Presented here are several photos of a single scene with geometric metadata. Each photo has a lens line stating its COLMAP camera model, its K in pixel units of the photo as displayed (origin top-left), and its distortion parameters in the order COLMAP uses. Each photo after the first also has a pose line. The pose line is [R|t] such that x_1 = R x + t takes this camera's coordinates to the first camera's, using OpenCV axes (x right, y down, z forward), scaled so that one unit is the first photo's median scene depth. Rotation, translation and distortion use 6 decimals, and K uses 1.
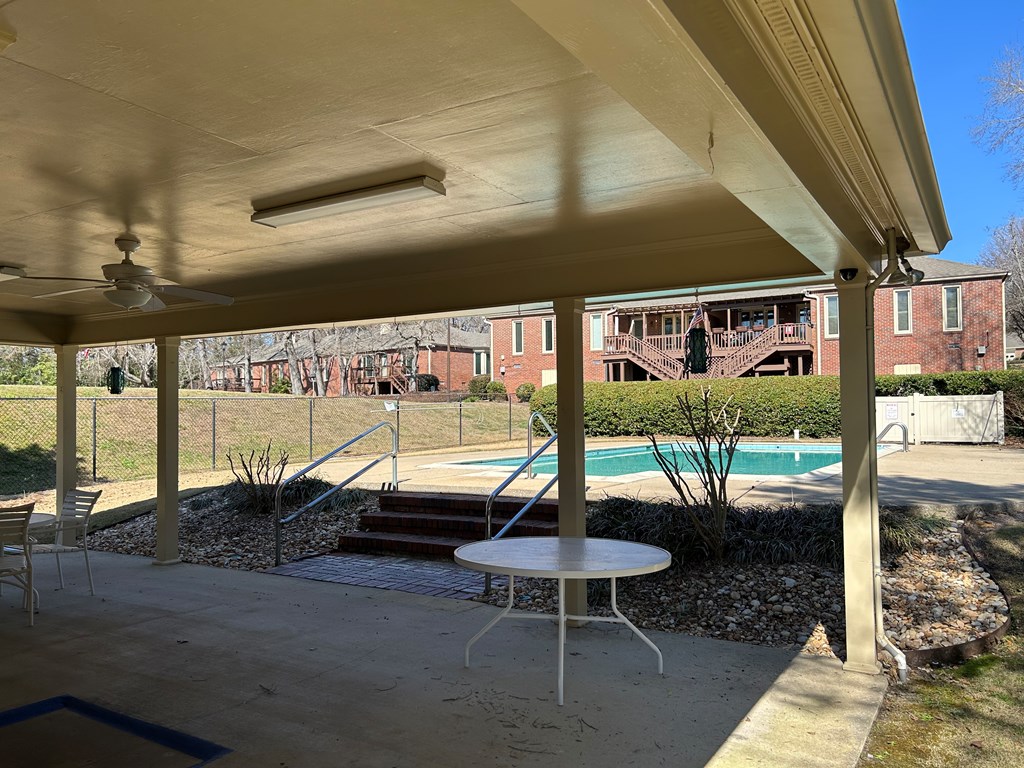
lens RADIAL K [[766.4, 0, 501.2], [0, 766.4, 388.5], [0, 0, 1]] dist [0.100027, -0.132972]
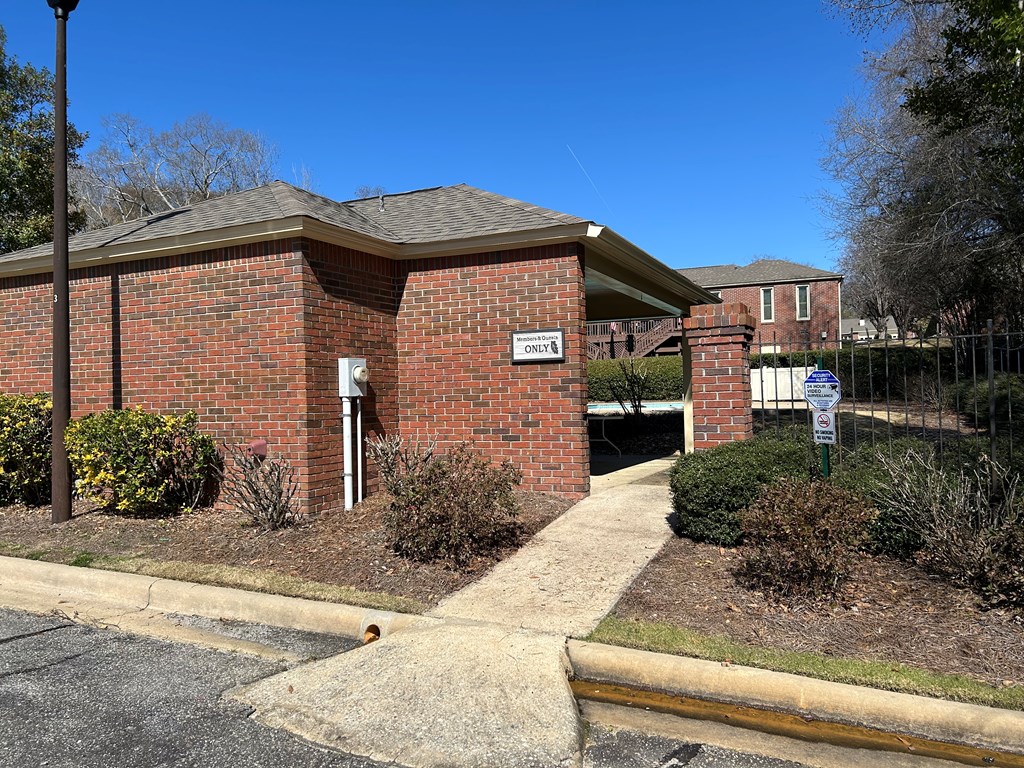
lens RADIAL K [[766.4, 0, 501.2], [0, 766.4, 388.5], [0, 0, 1]] dist [0.100027, -0.132972]
pose [[0.992989, -0.011713, 0.117622, -0.071876], [0.009005, 0.999683, 0.023525, 0.004768], [-0.117860, -0.022301, 0.992780, -0.222808]]
